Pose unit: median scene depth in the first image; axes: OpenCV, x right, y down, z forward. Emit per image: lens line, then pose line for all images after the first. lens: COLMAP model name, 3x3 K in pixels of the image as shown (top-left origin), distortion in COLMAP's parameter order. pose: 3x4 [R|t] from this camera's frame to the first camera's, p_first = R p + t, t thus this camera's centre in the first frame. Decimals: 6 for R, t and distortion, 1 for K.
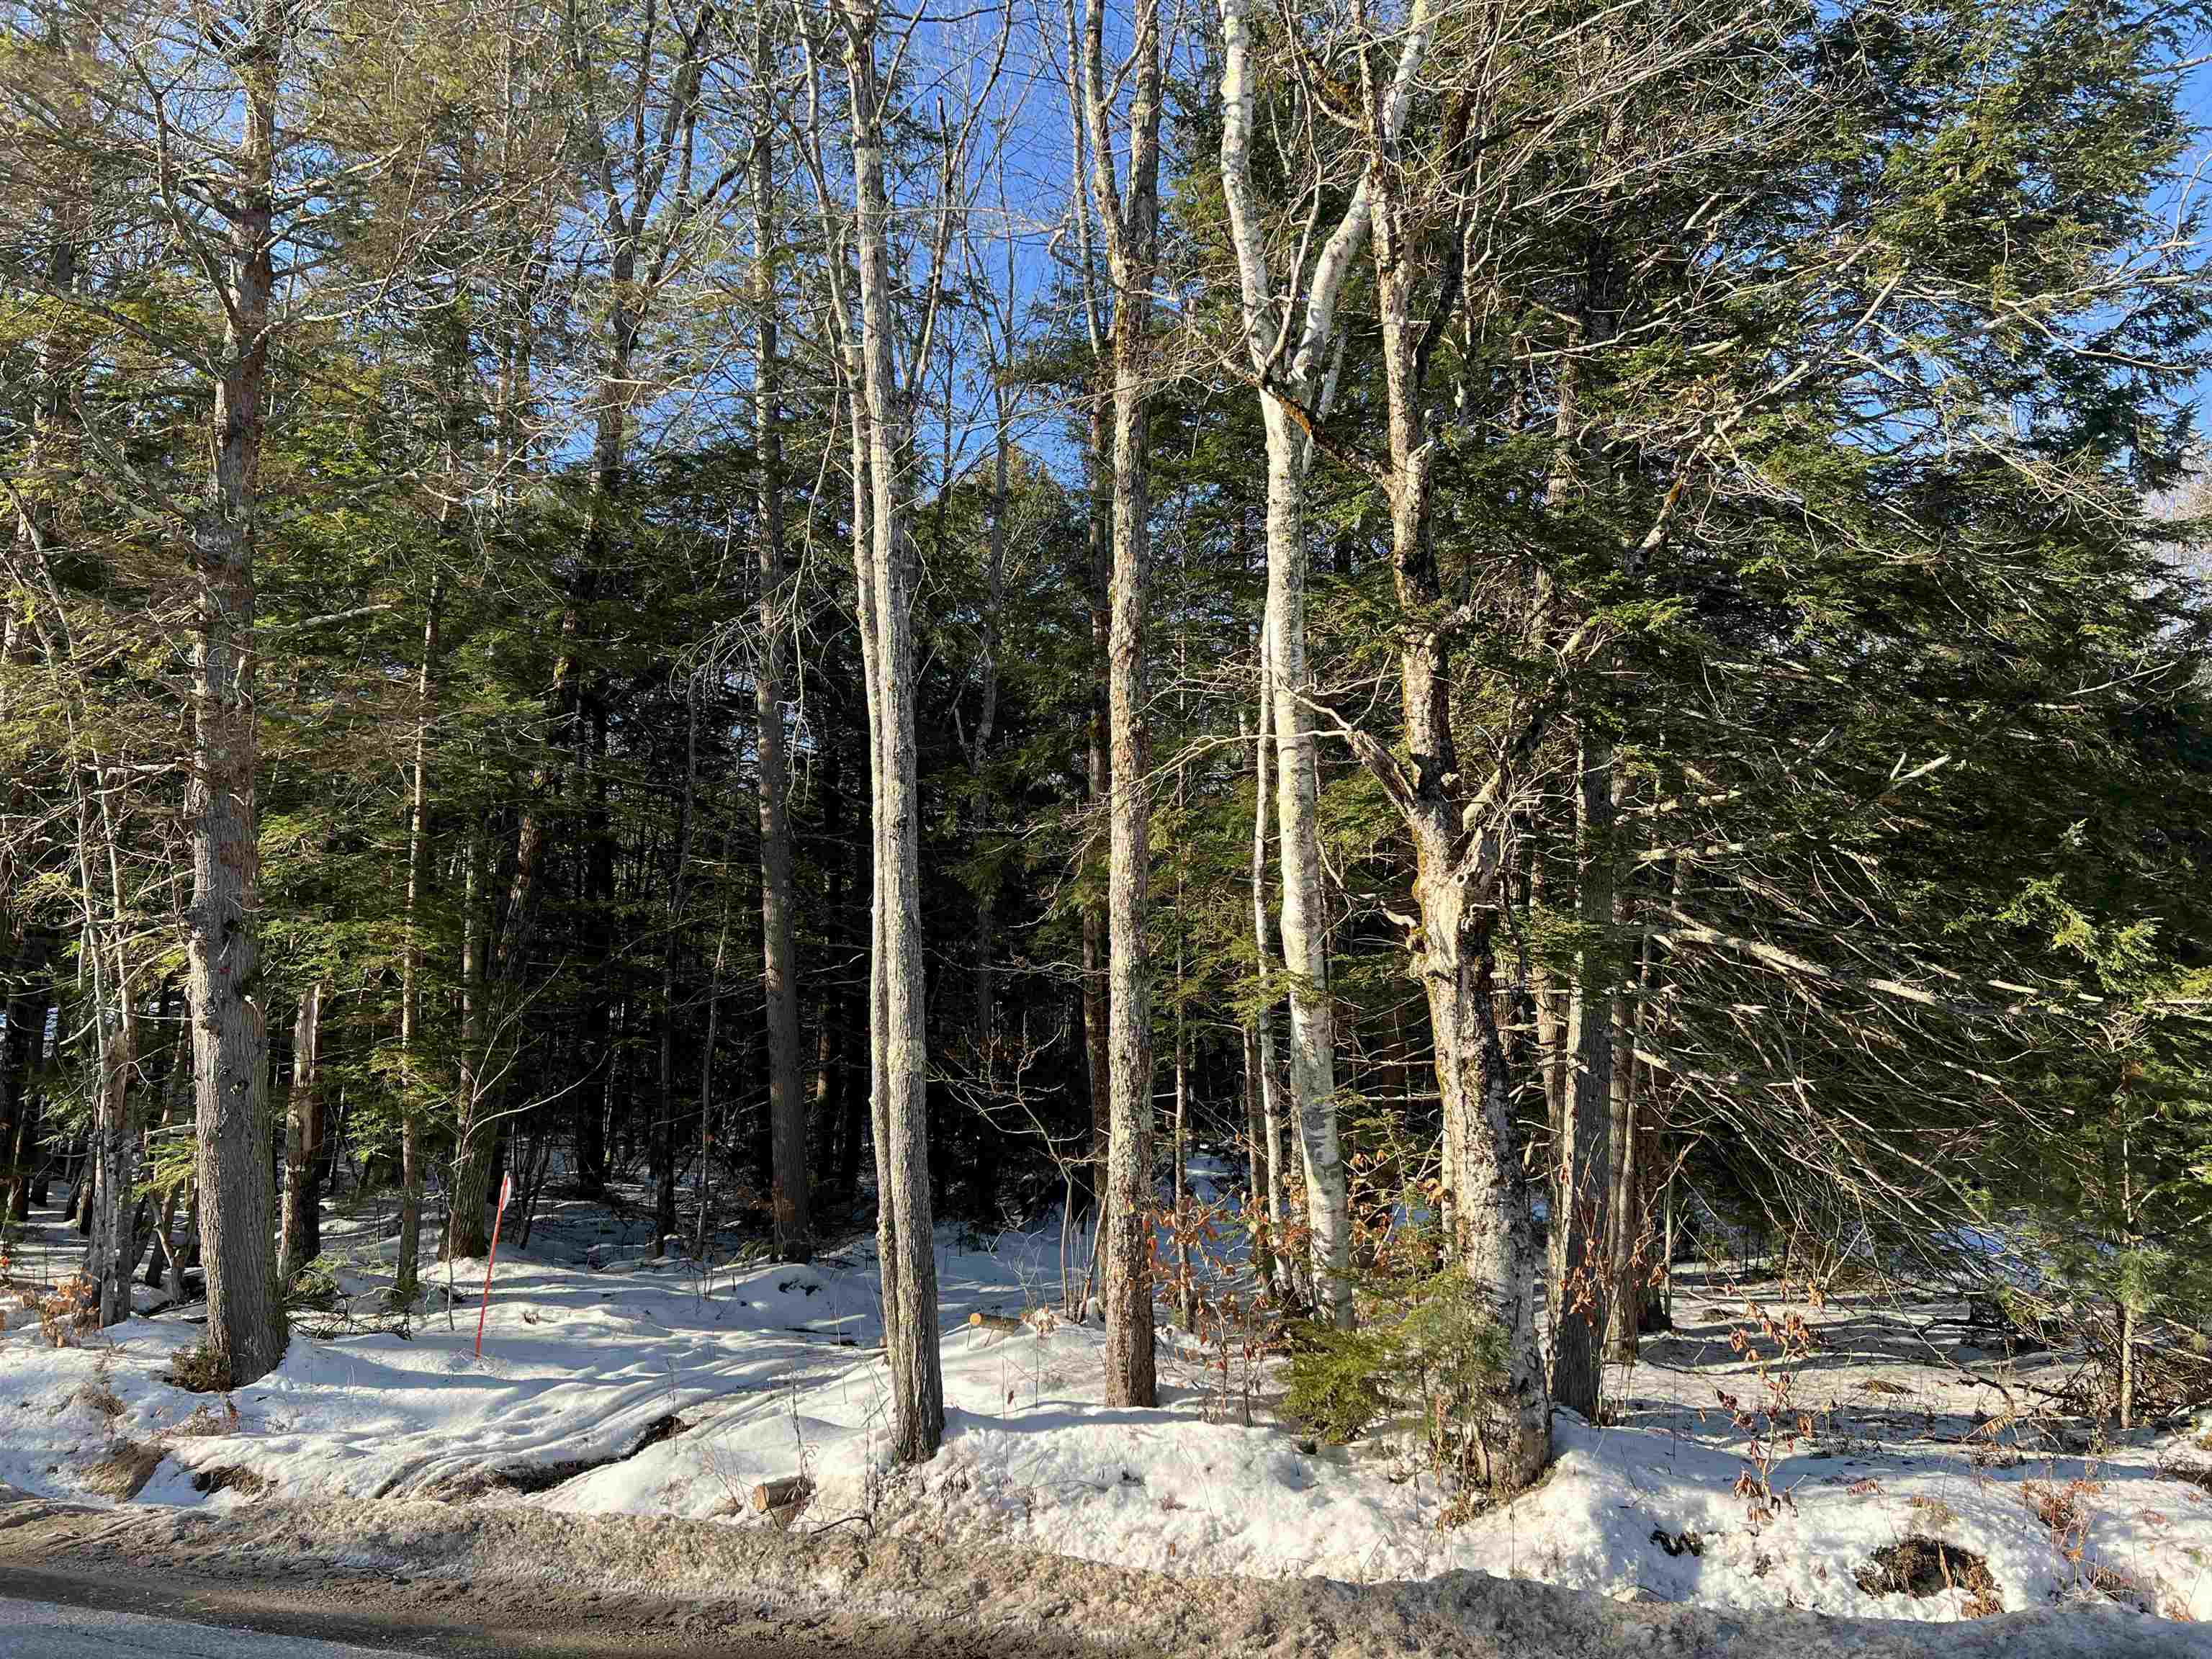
lens RADIAL K [[1621.8, 0, 1124.8], [0, 1621.8, 843.0], [0, 0, 1]] dist [0.054224, -0.060225]
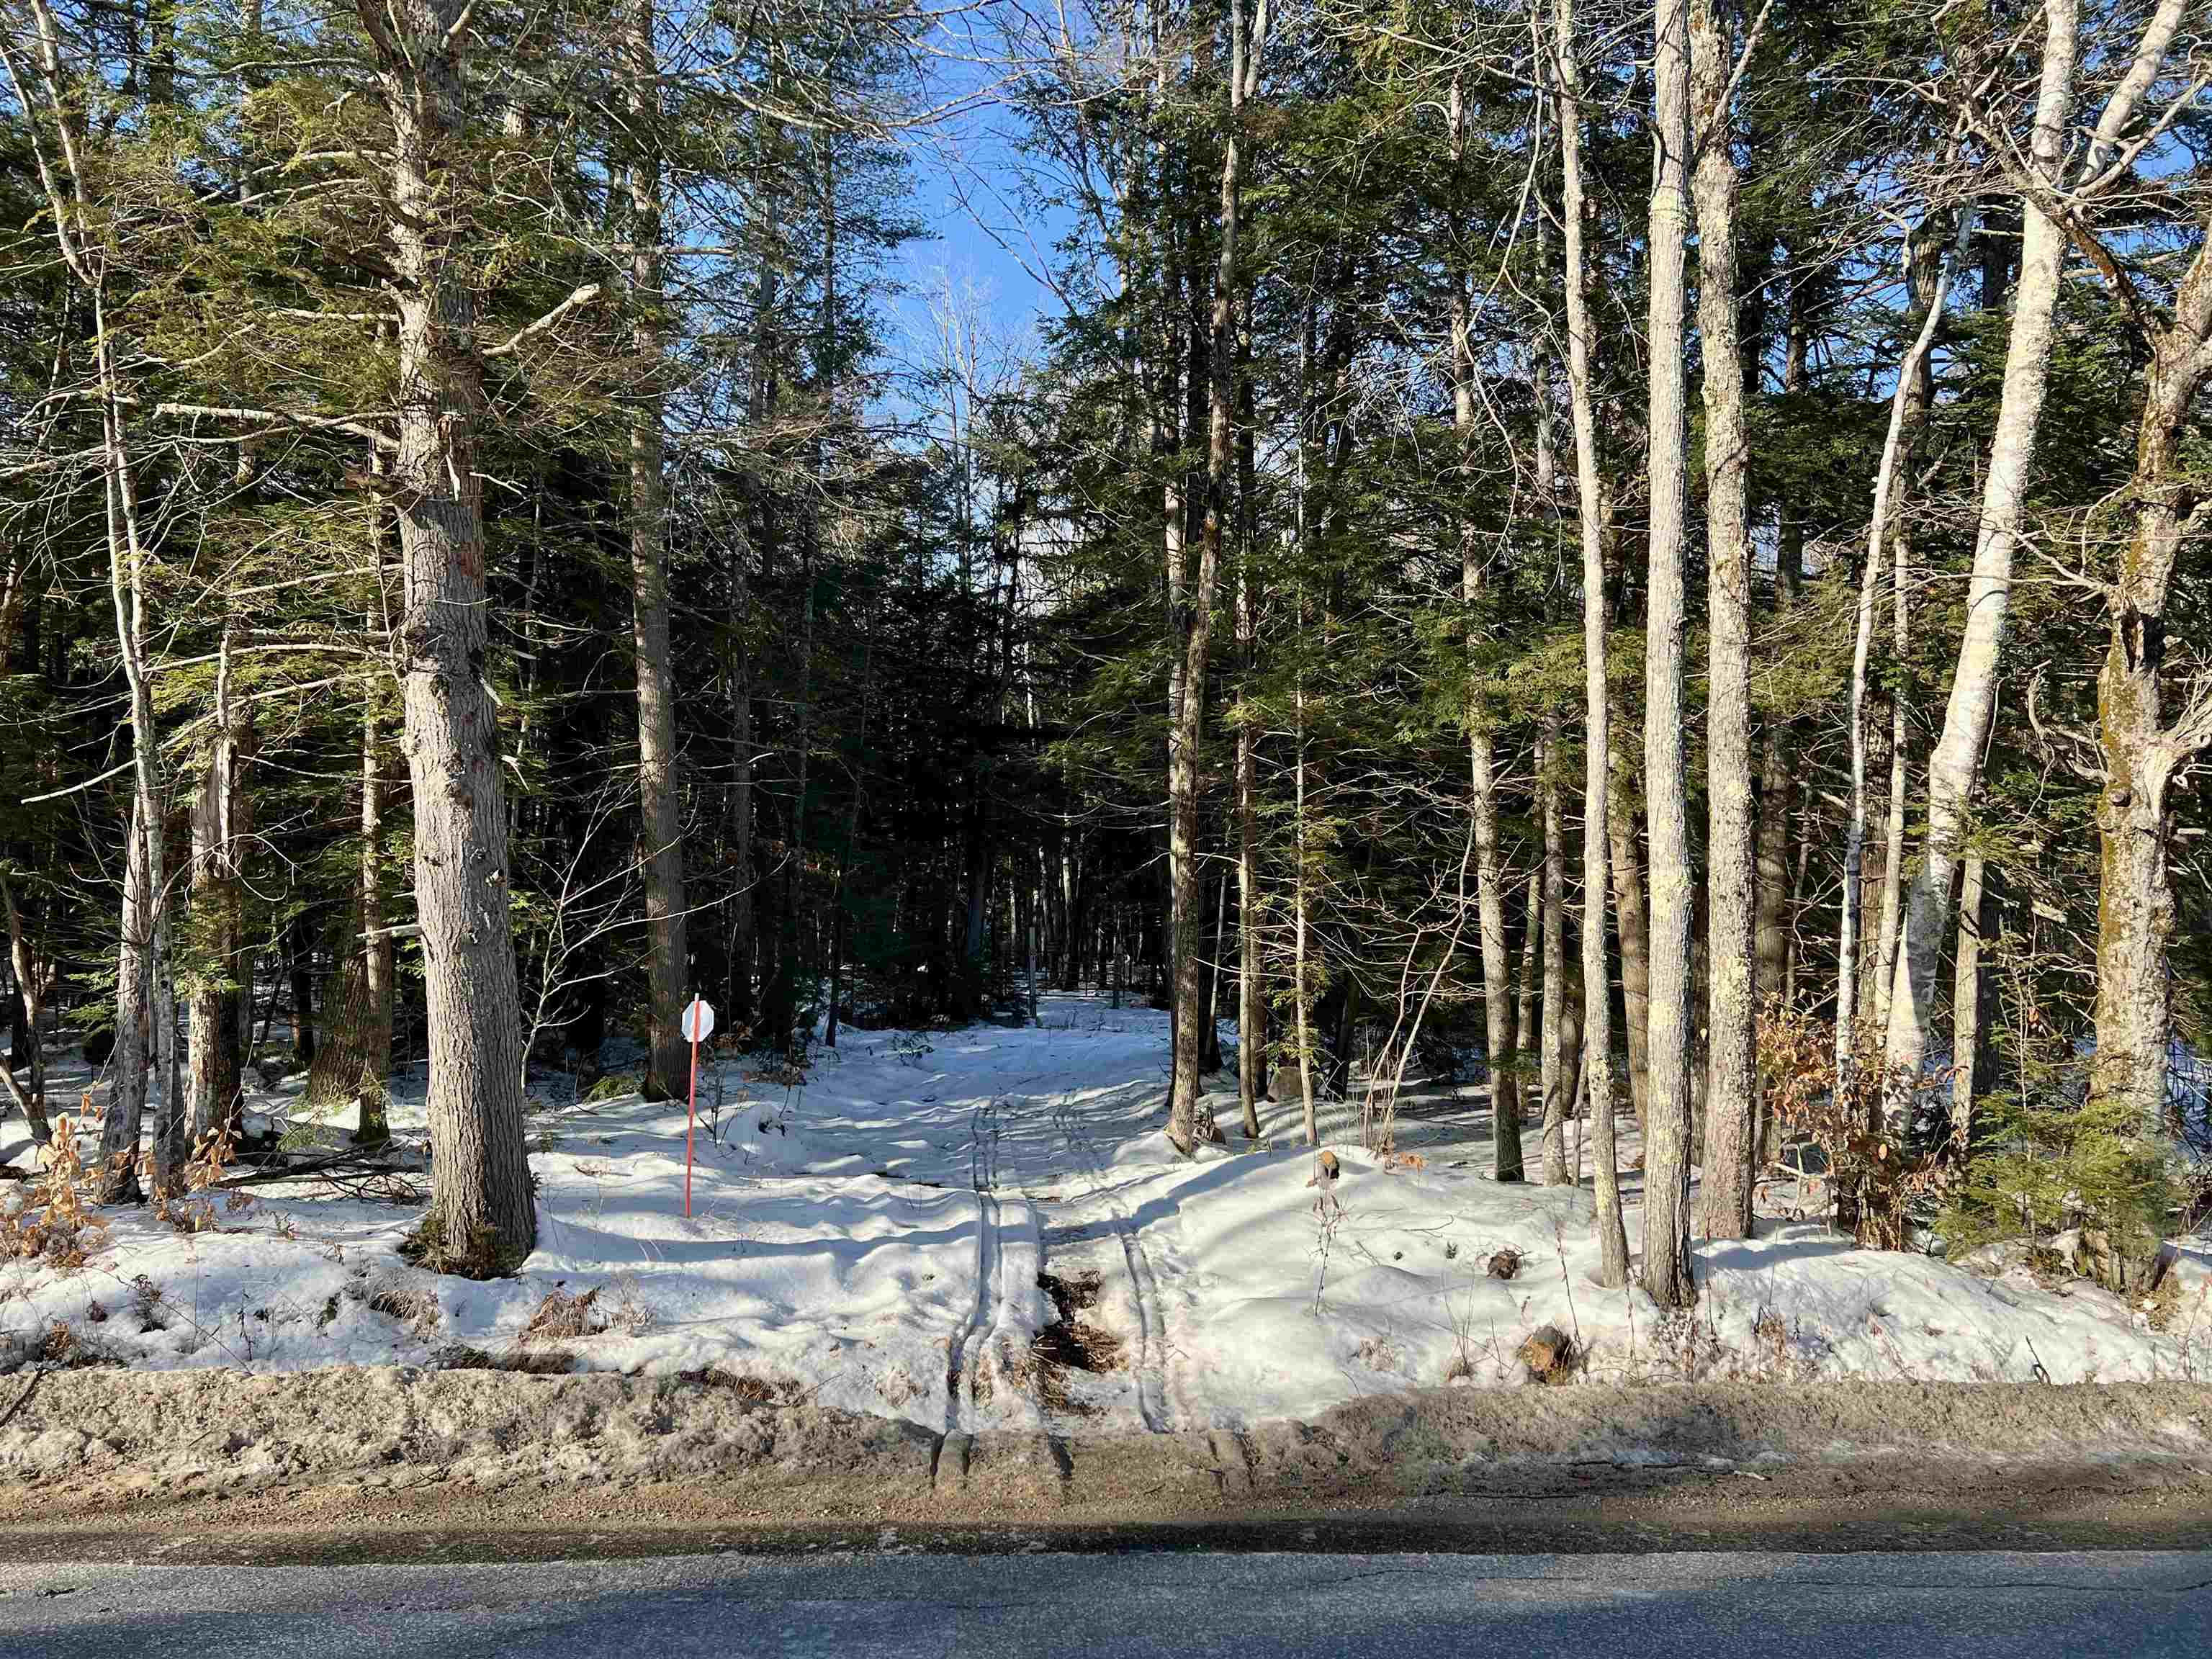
lens RADIAL K [[1621.8, 0, 1124.8], [0, 1621.8, 843.0], [0, 0, 1]] dist [0.054224, -0.060225]
pose [[0.906972, 0.052216, 0.417943, -0.625428], [-0.094584, 0.992192, 0.081295, 0.049605], [-0.410434, -0.113263, 0.904829, 0.229843]]
